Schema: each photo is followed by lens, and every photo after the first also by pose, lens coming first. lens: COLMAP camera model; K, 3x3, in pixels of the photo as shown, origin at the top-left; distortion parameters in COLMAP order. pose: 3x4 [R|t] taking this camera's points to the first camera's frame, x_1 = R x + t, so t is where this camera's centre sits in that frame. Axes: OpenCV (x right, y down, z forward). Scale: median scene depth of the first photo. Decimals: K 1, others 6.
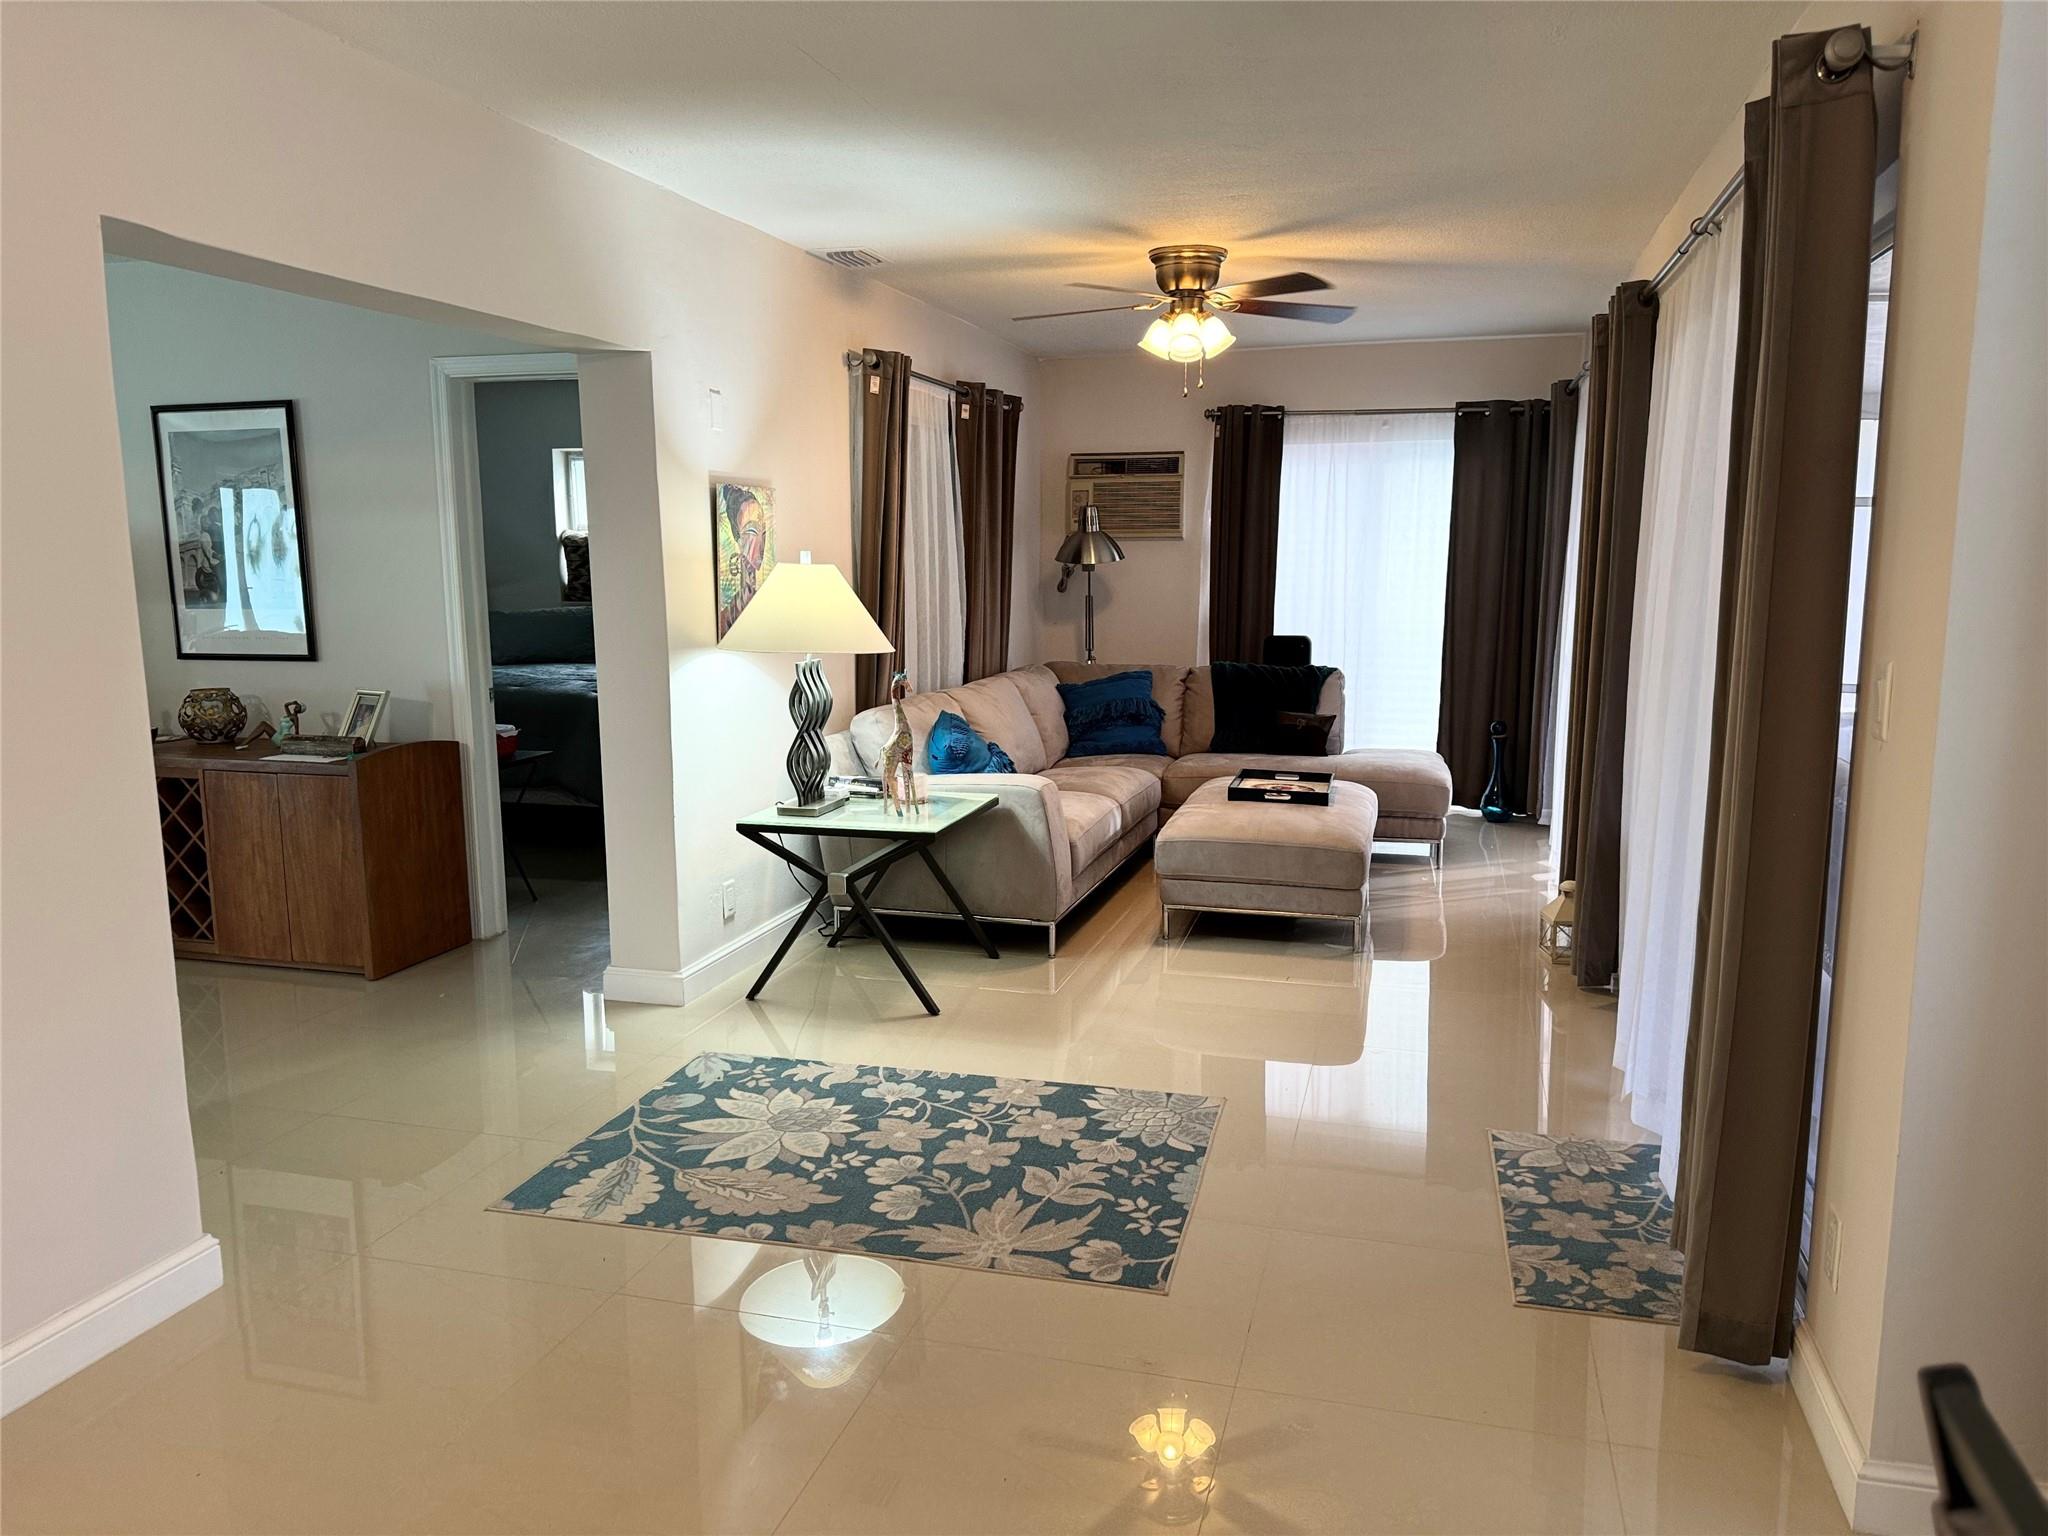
lens RADIAL K [[1448.8, 0, 1021.8], [0, 1448.8, 777.4], [0, 0, 1]] dist [0.105197, -0.137297]
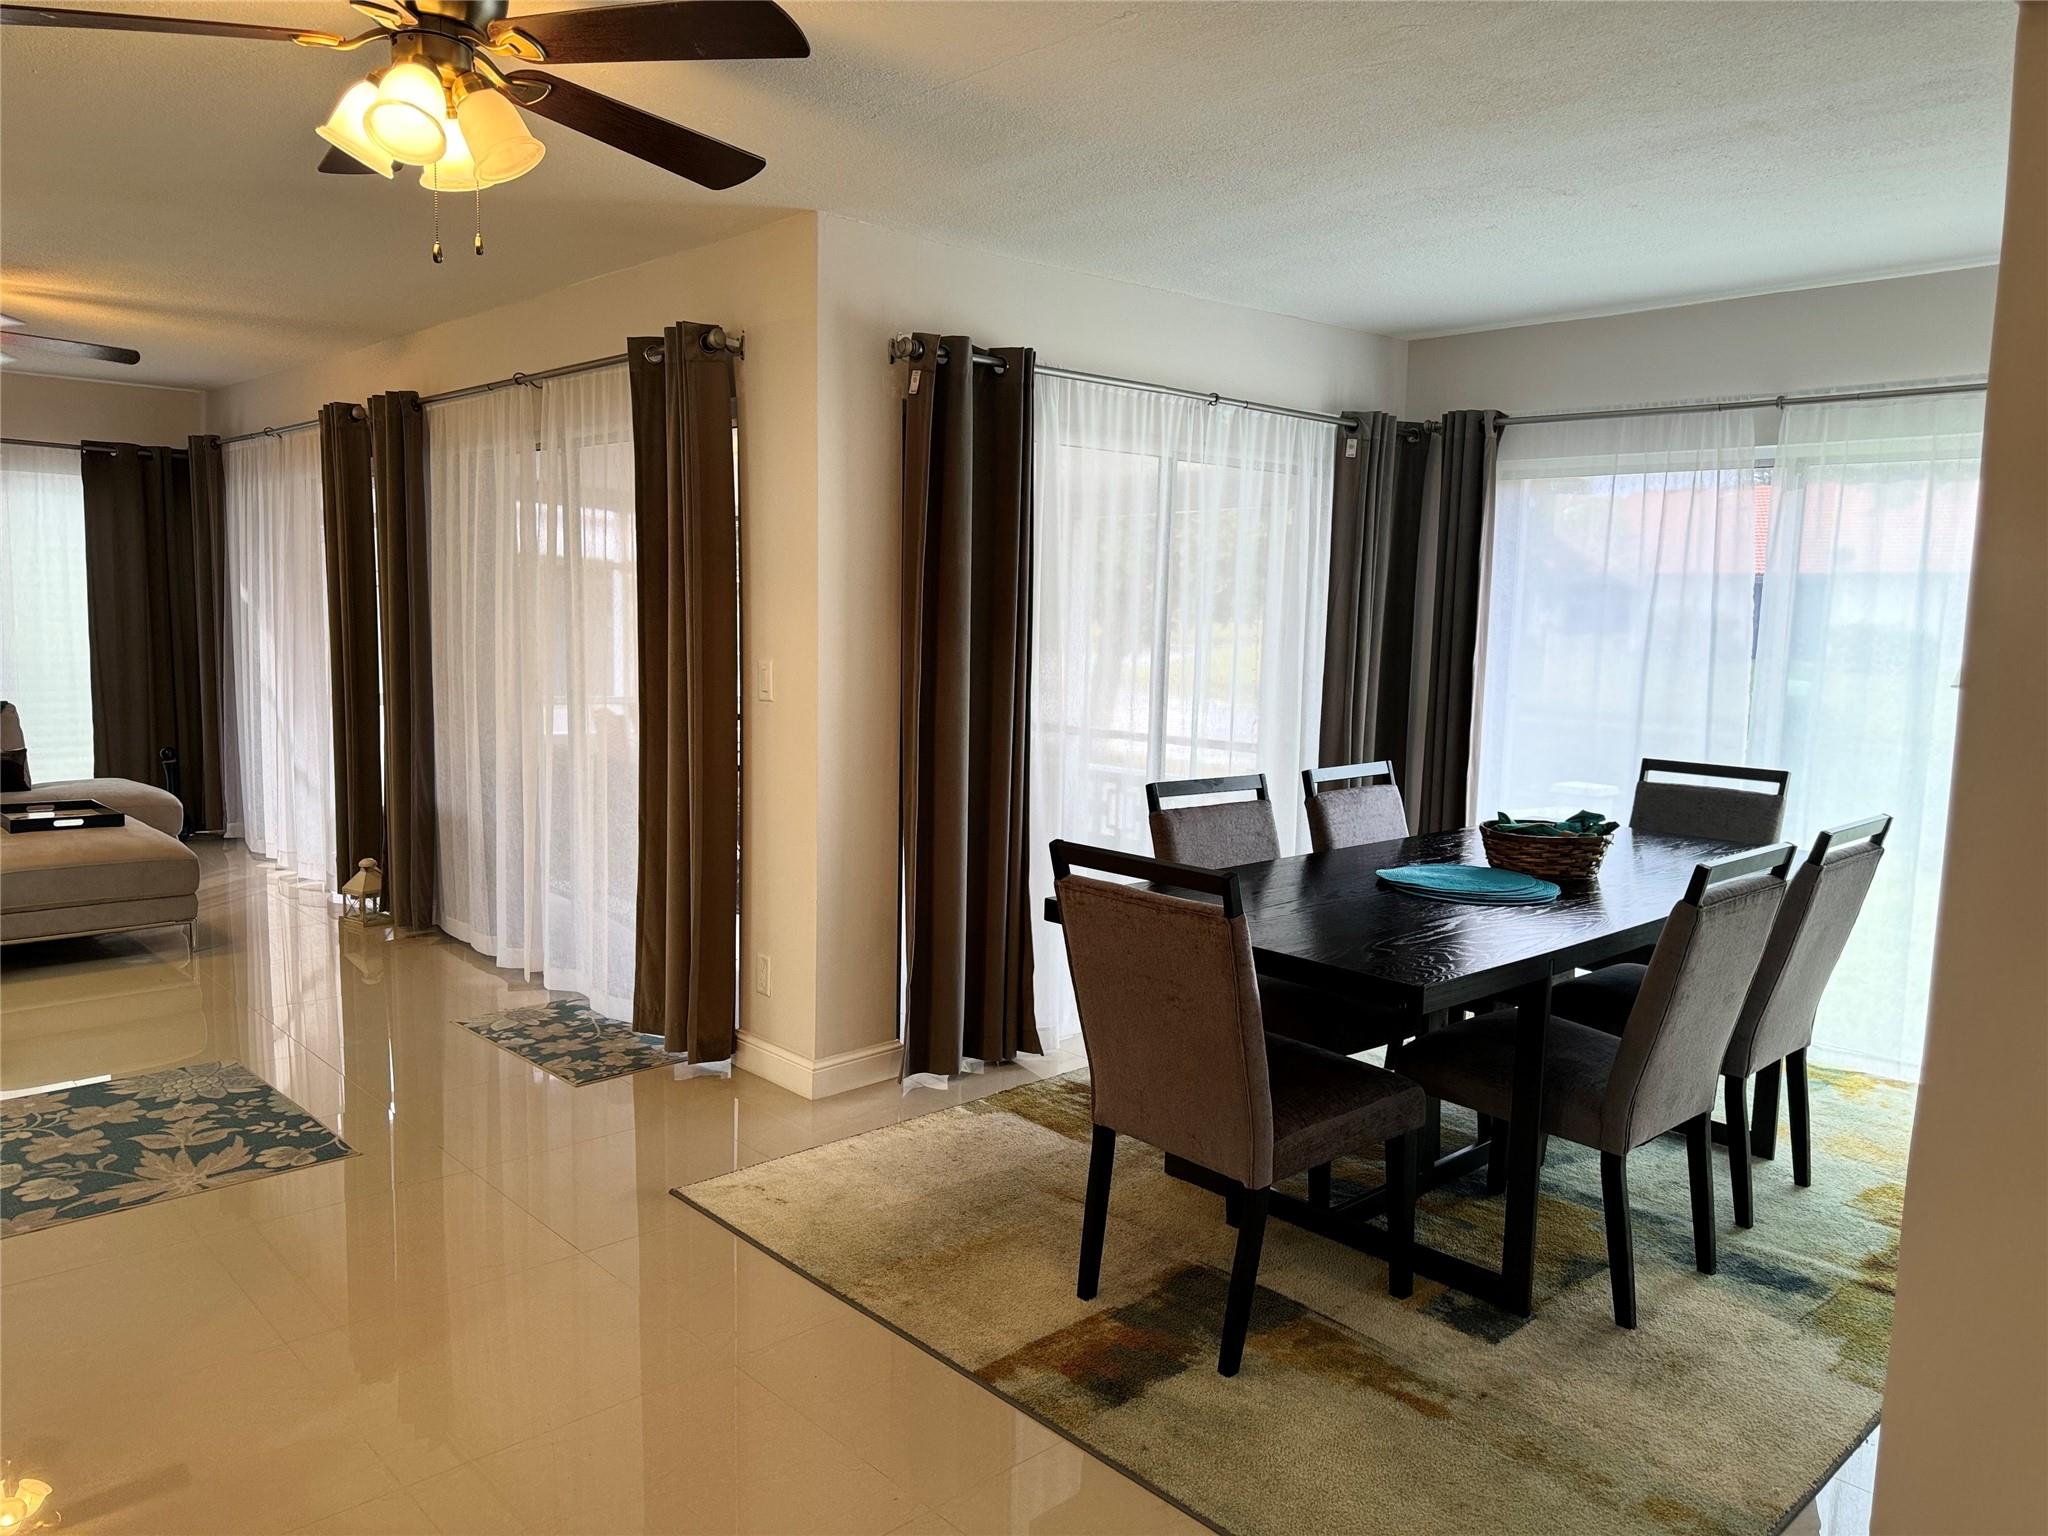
lens RADIAL K [[1471.7, 0, 1028.7], [0, 1471.7, 781.4], [0, 0, 1]] dist [0.096453, -0.151036]
pose [[0.527189, -0.091335, 0.844826, -0.571088], [0.109961, 0.993180, 0.038755, 0.027545], [-0.842604, 0.072467, 0.533636, -0.205297]]
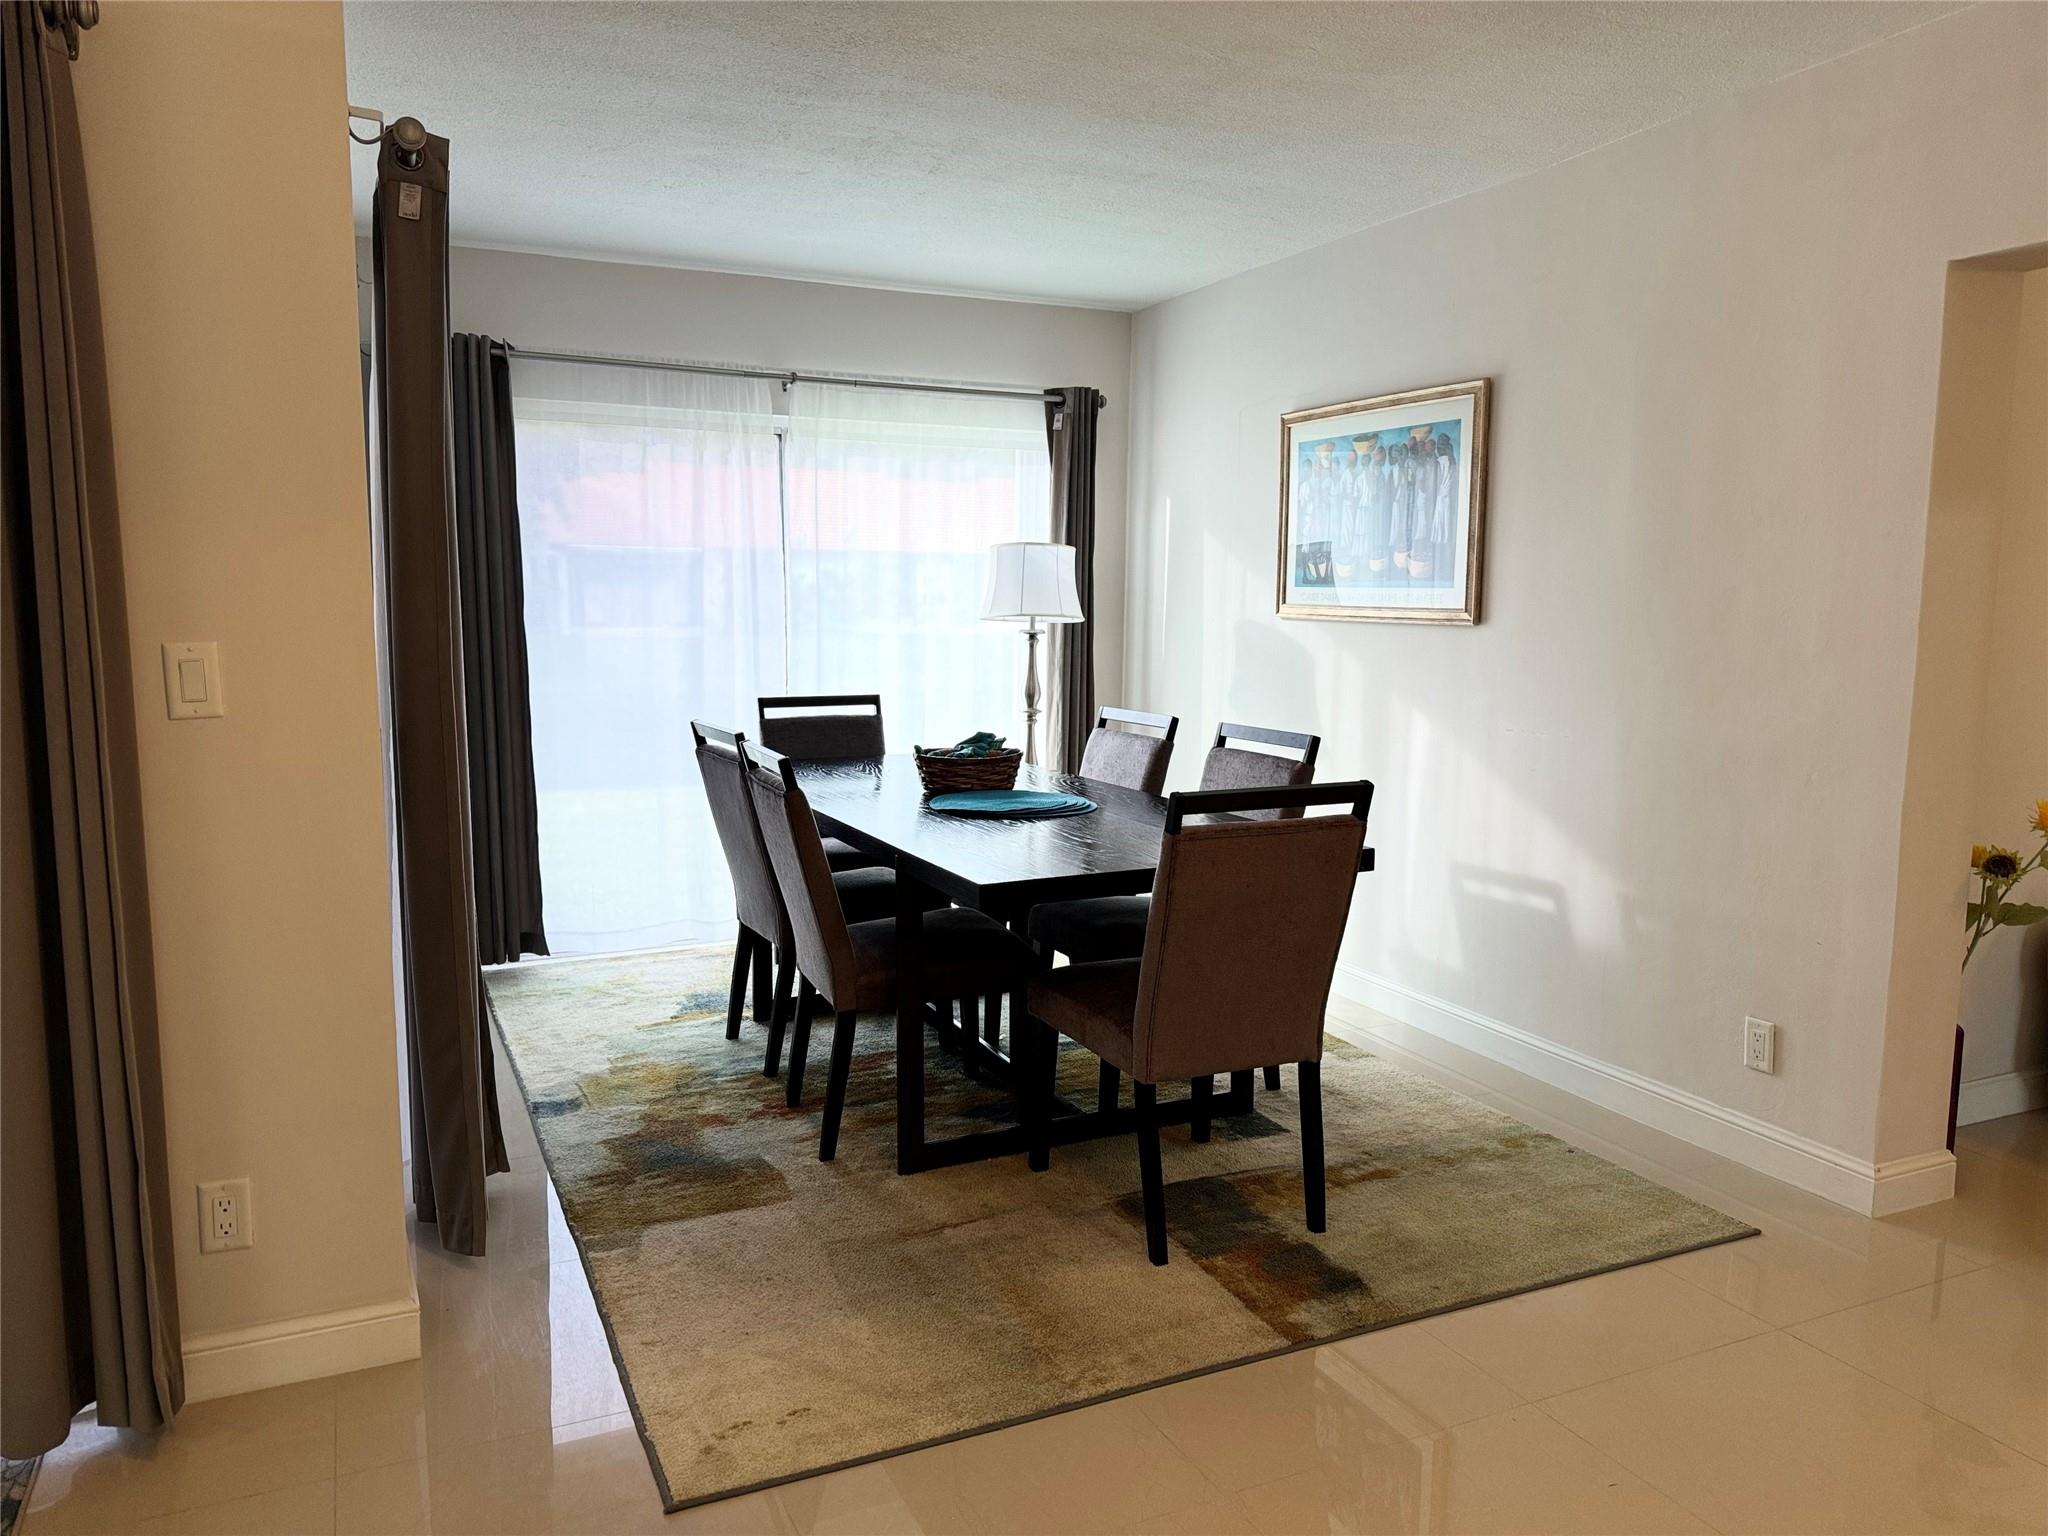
lens RADIAL K [[1471.7, 0, 1028.7], [0, 1471.7, 781.4], [0, 0, 1]] dist [0.096453, -0.151036]
pose [[-0.659660, -0.097675, 0.745190, -0.392028], [0.113523, 0.967193, 0.227267, -0.103371], [-0.742941, 0.234515, -0.626930, 0.803843]]
